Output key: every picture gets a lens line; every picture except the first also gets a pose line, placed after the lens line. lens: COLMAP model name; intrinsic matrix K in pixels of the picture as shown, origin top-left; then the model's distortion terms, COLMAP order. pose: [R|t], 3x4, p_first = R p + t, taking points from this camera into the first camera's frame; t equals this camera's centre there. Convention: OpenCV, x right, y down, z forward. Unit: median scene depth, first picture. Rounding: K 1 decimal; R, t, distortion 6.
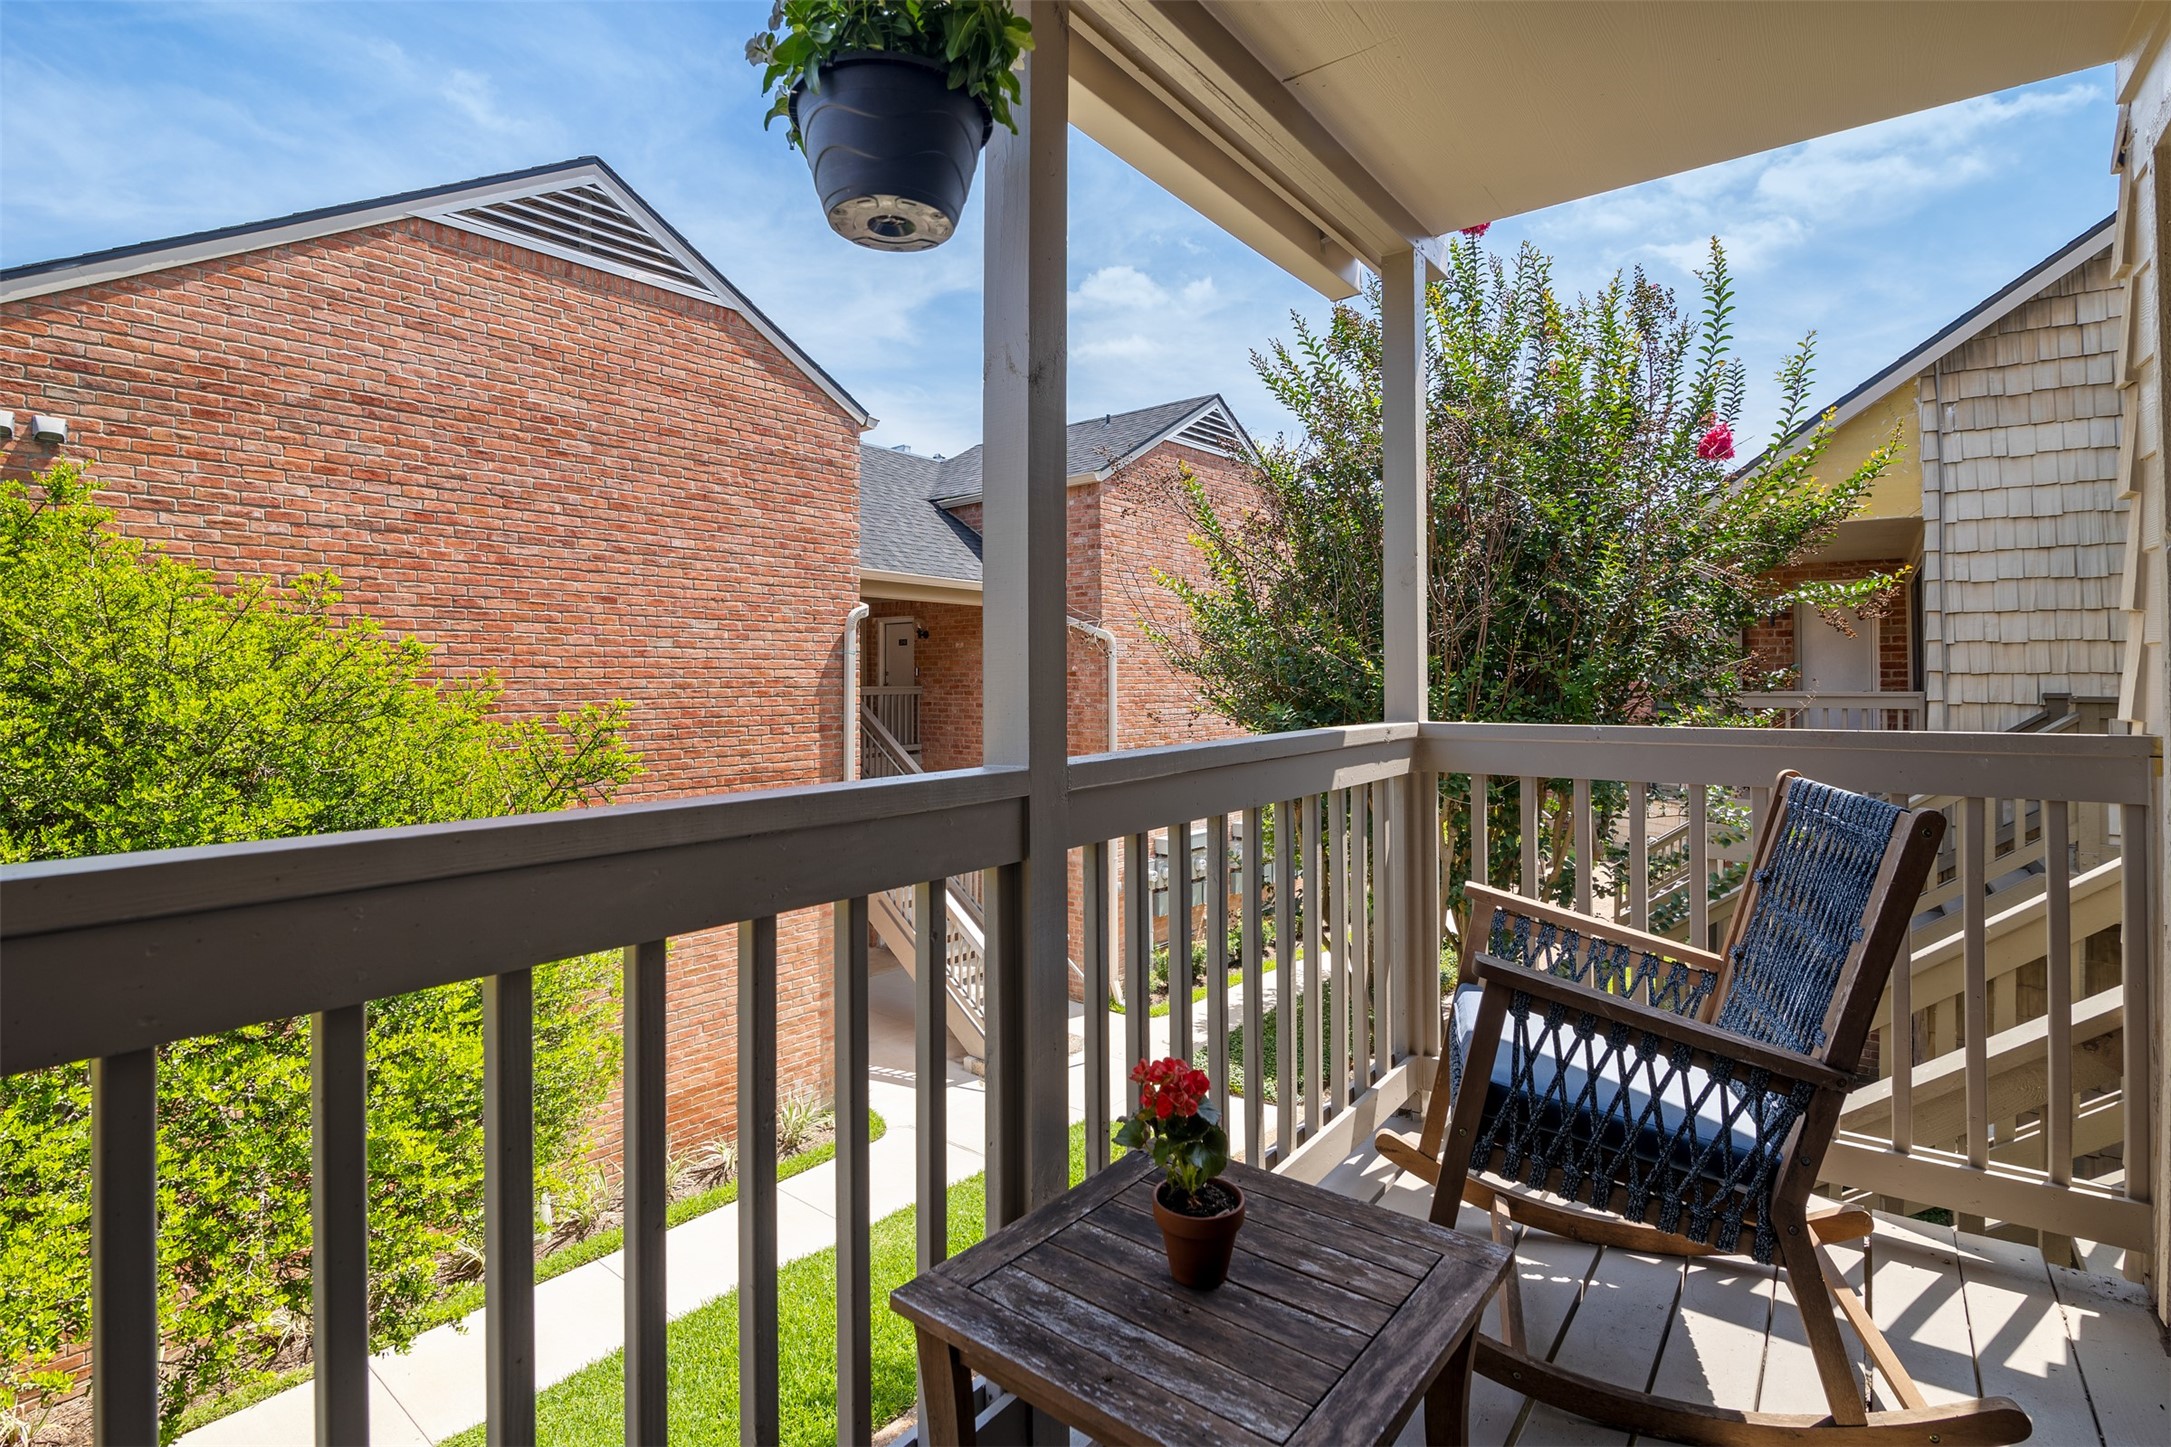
lens RADIAL K [[1062.8, 0, 1086.2], [0, 1062.8, 660.7], [0, 0, 1]] dist [-0.000212, -0.000082]
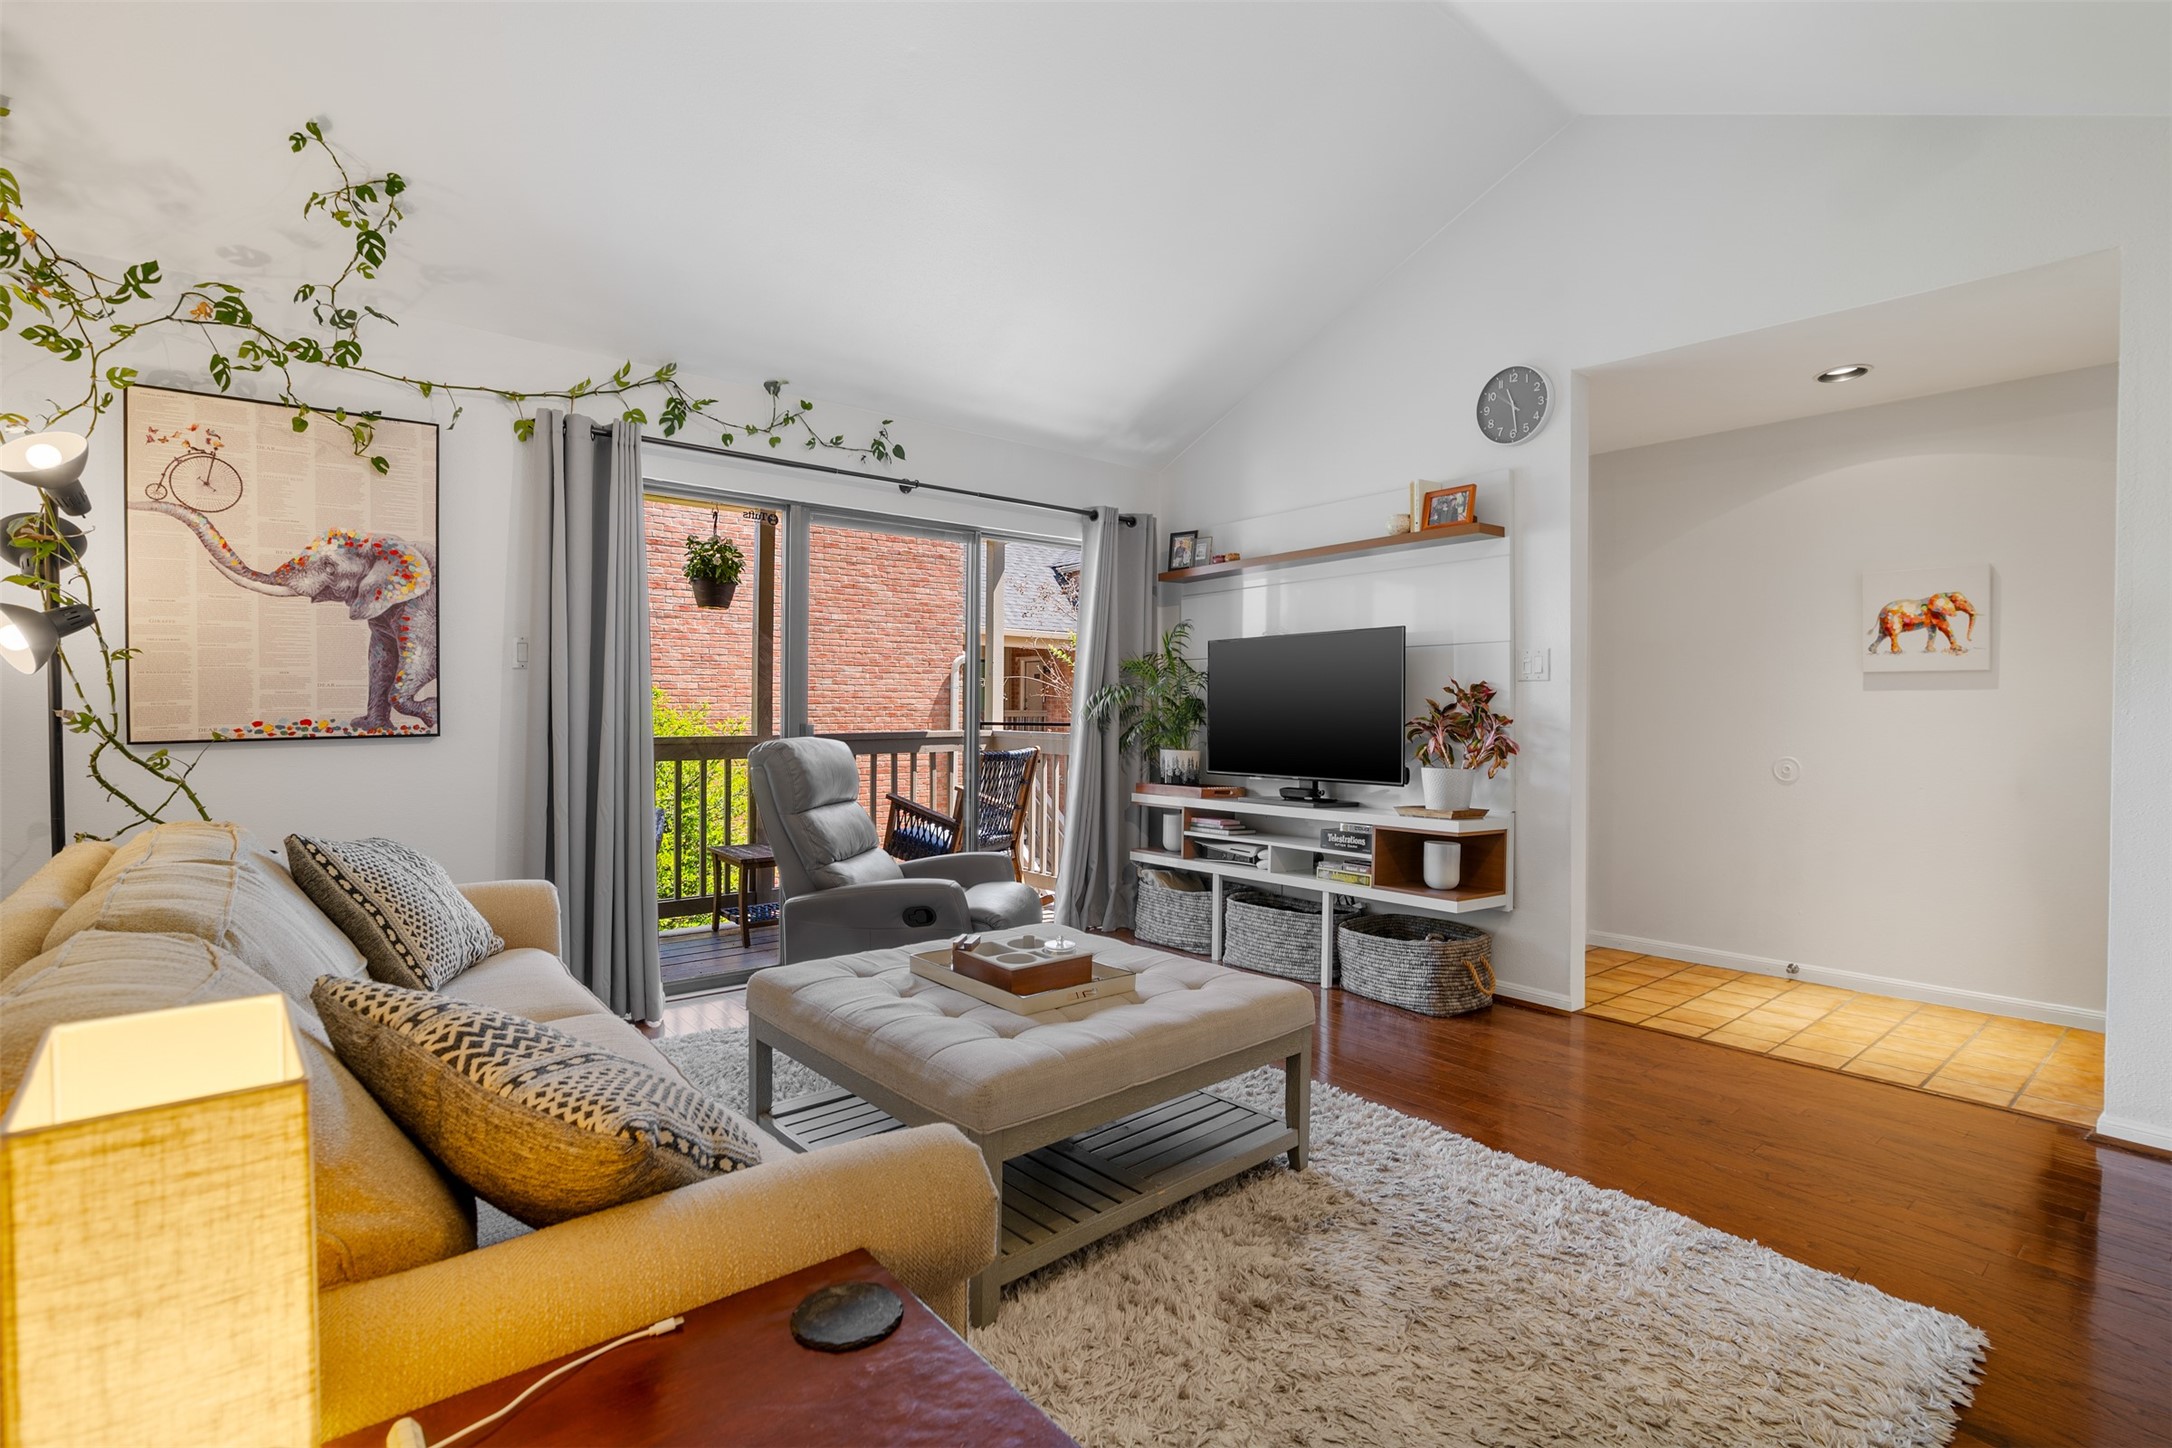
lens RADIAL K [[1029.0, 0, 1095.6], [0, 1029.0, 710.5], [0, 0, 1]] dist [-0.026610, 0.000052]
pose [[0.976177, 0.011924, -0.216649, 0.297030], [-0.006252, 0.999620, 0.026847, -0.016151], [0.216887, -0.024853, 0.975880, -0.363398]]
